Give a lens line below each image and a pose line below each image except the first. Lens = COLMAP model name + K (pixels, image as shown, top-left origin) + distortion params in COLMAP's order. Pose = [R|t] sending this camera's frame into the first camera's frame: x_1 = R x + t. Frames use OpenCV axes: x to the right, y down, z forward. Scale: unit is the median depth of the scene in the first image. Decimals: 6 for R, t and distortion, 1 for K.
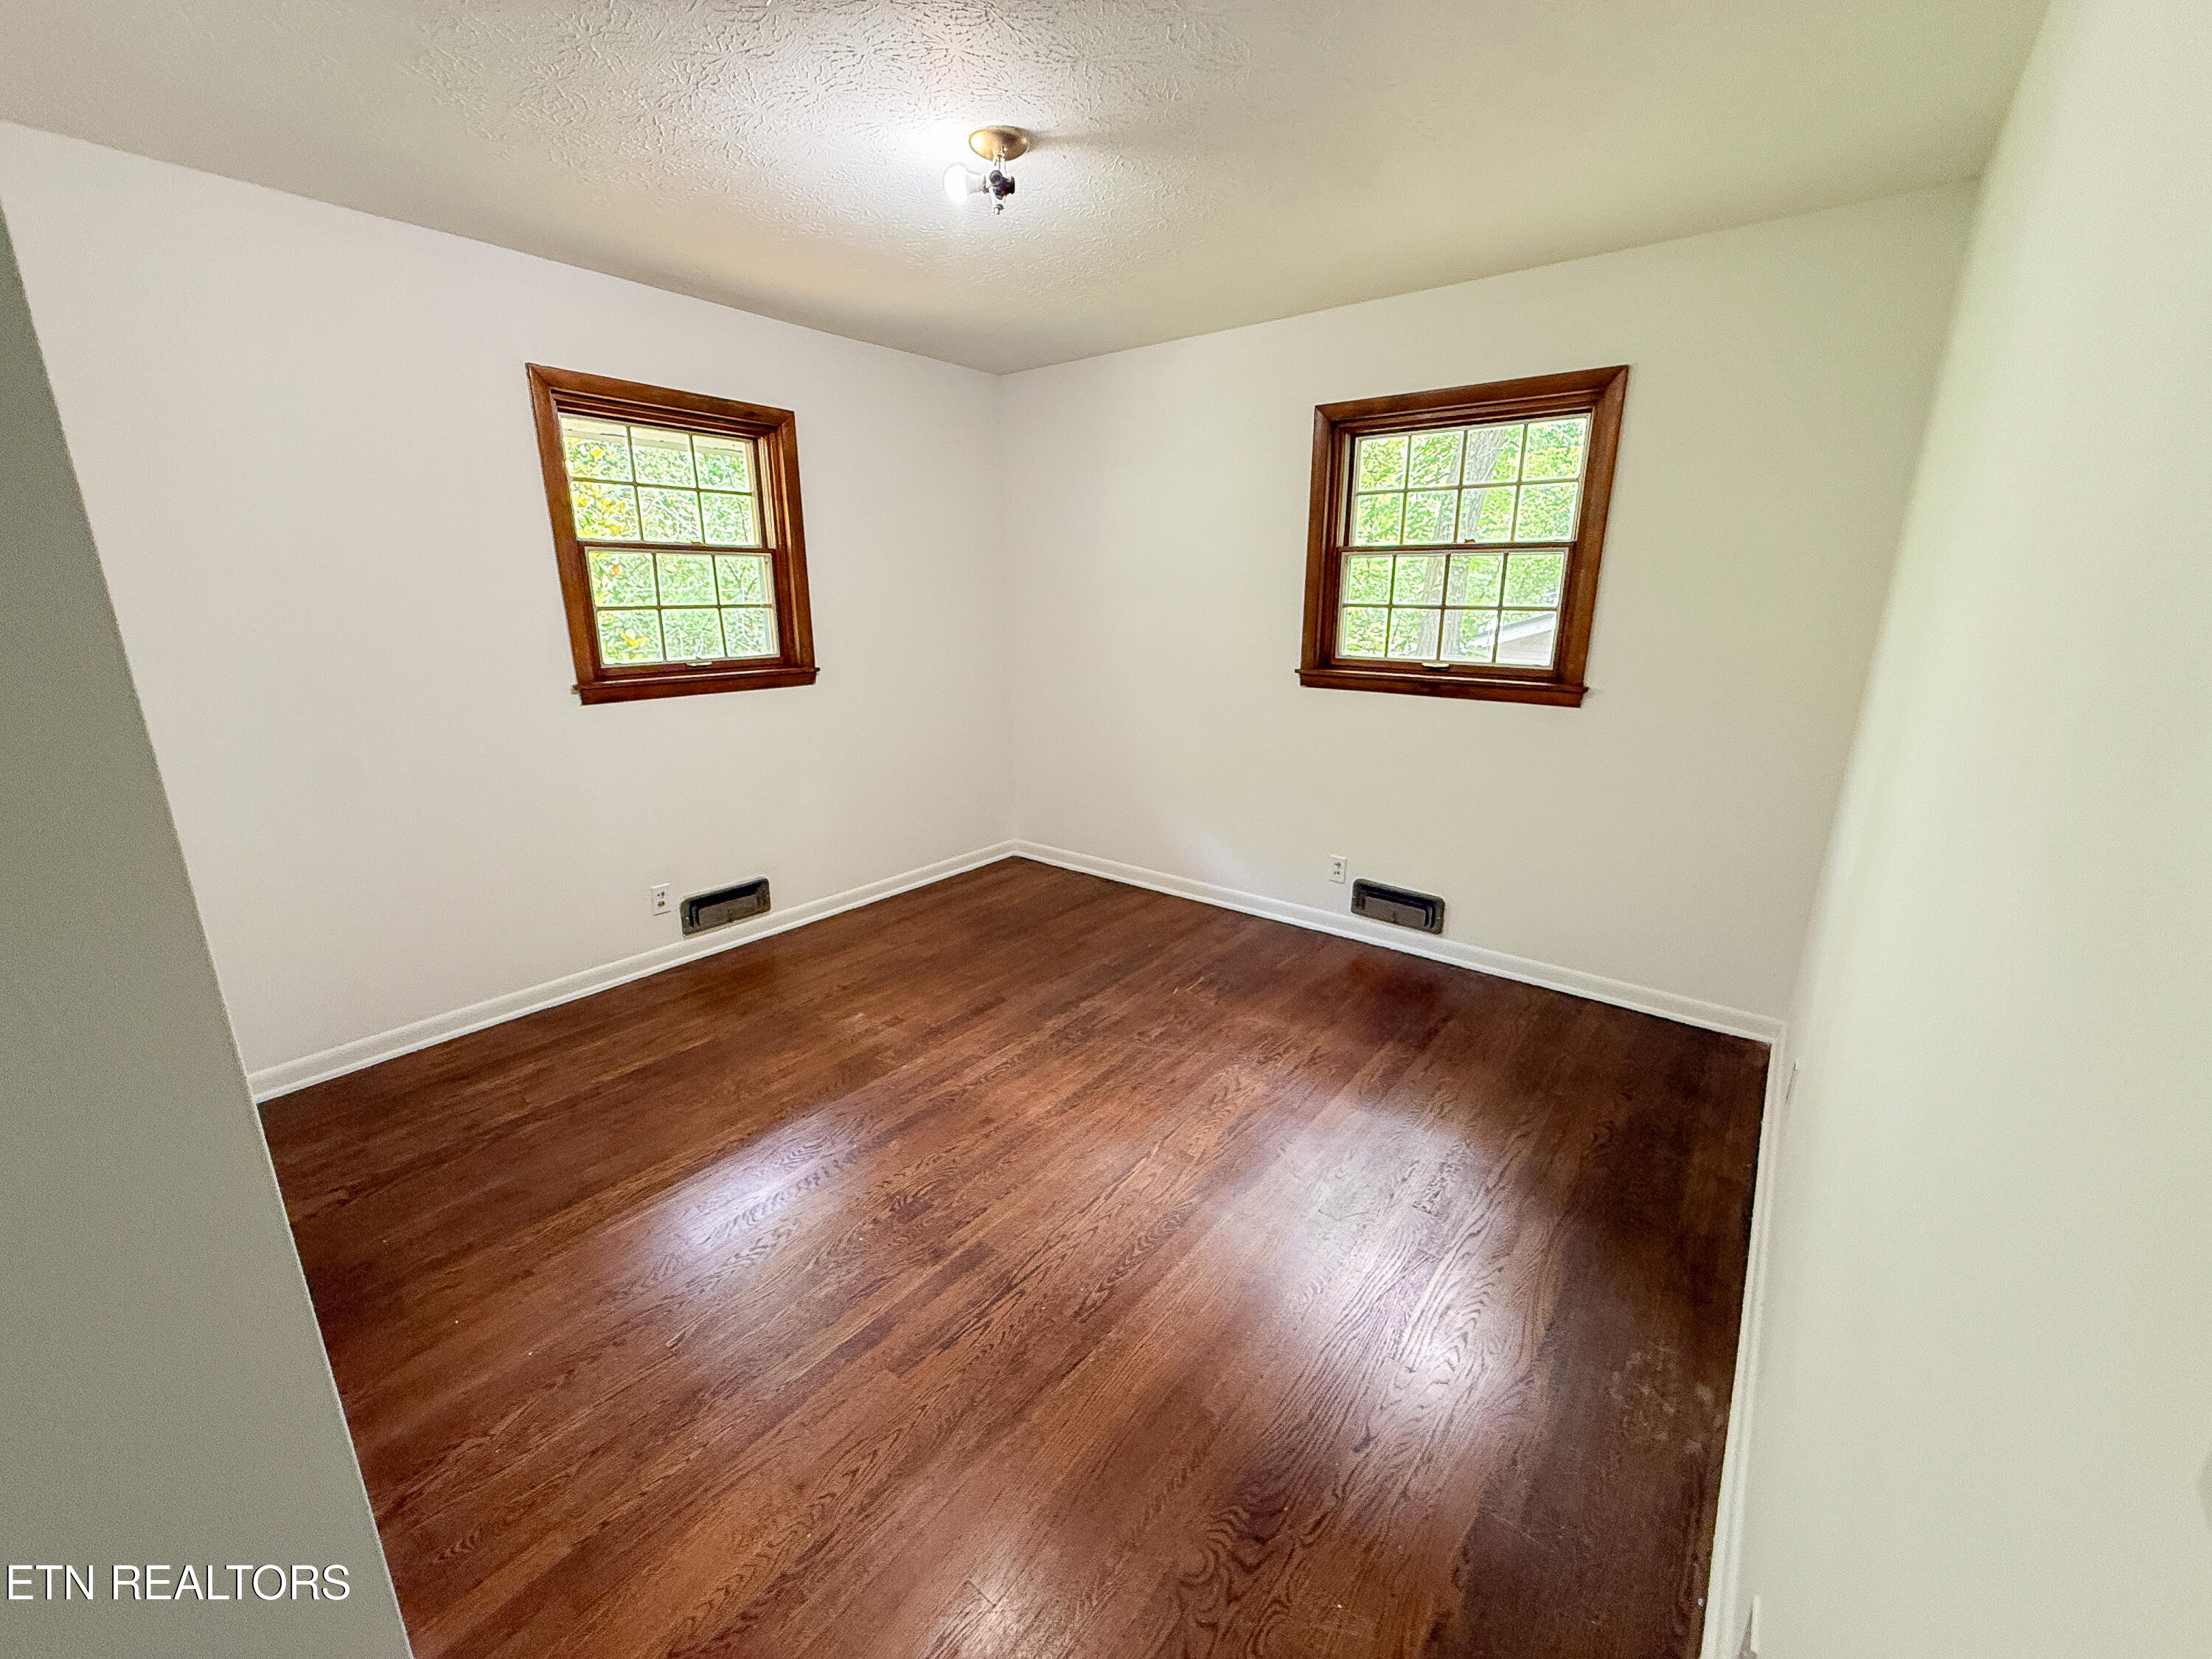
lens RADIAL K [[880.6, 0, 1100.3], [0, 880.6, 827.9], [0, 0, 1]] dist [0.000093, -0.000035]
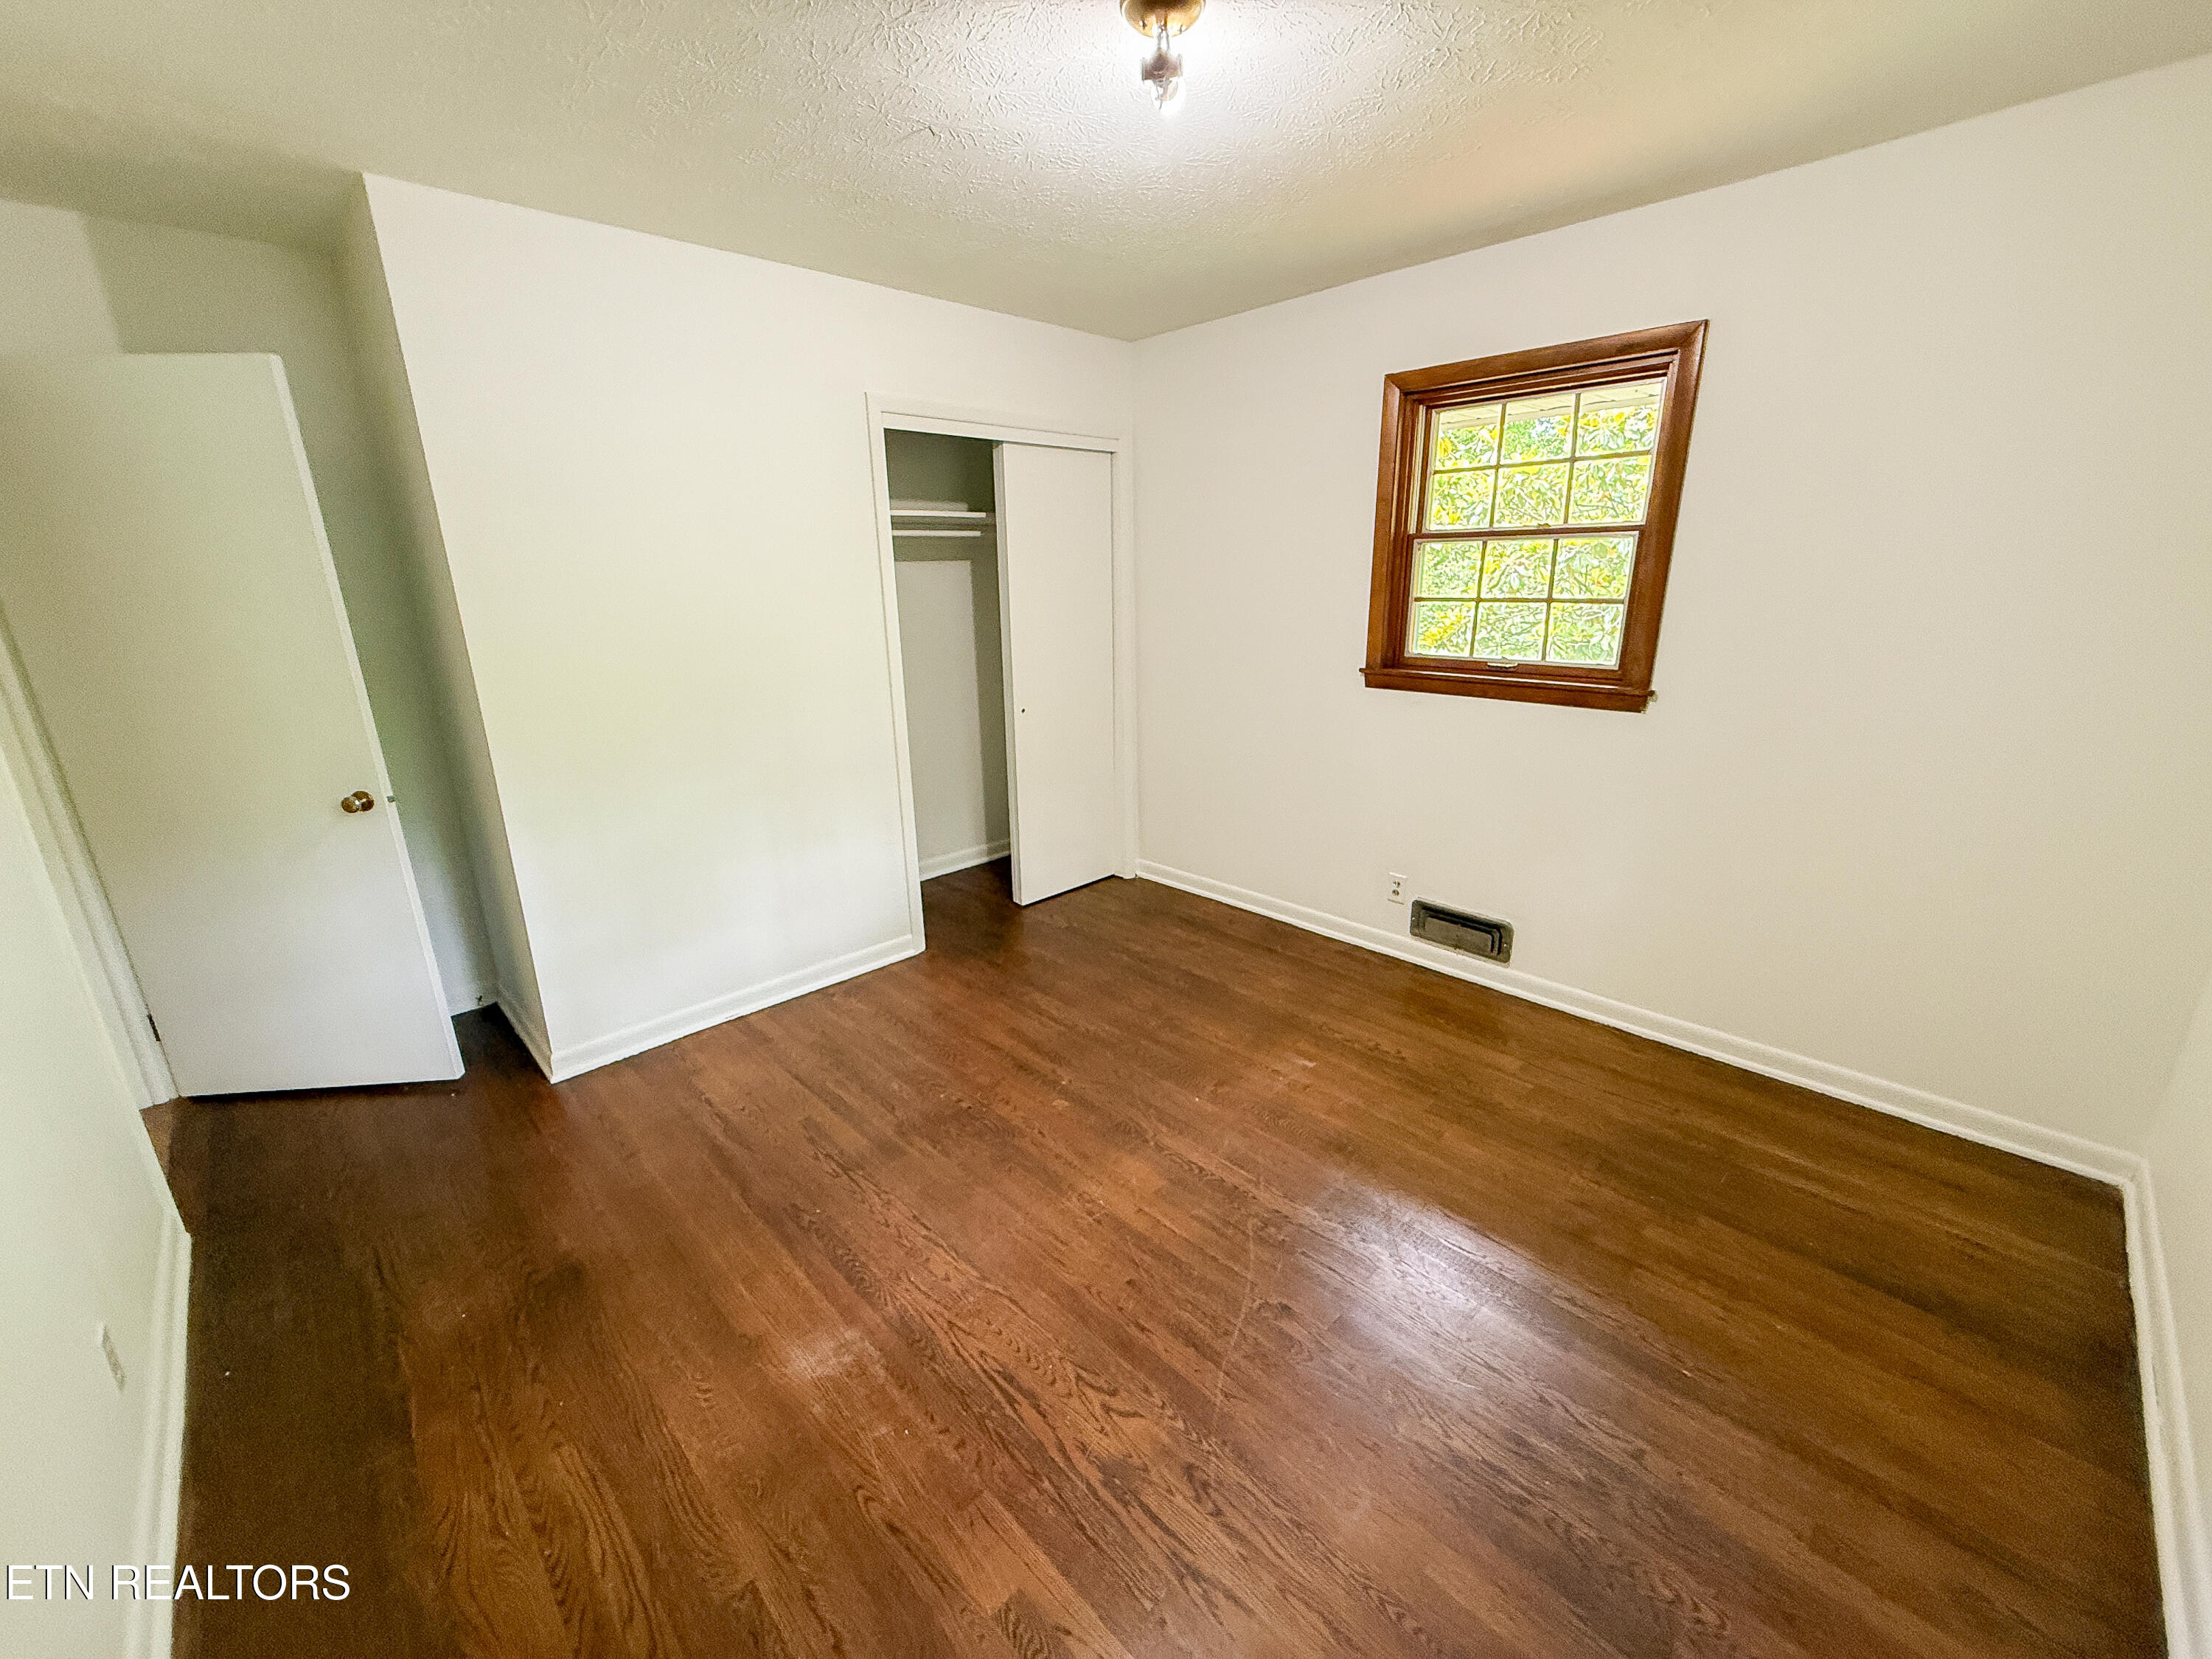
lens RADIAL K [[880.6, 0, 1100.3], [0, 880.6, 827.9], [0, 0, 1]] dist [0.000093, -0.000035]
pose [[-0.131609, 0.277746, -0.951597, 0.501785], [-0.246883, 0.920516, 0.302819, -0.210188], [0.960067, 0.274786, -0.052578, 0.726959]]
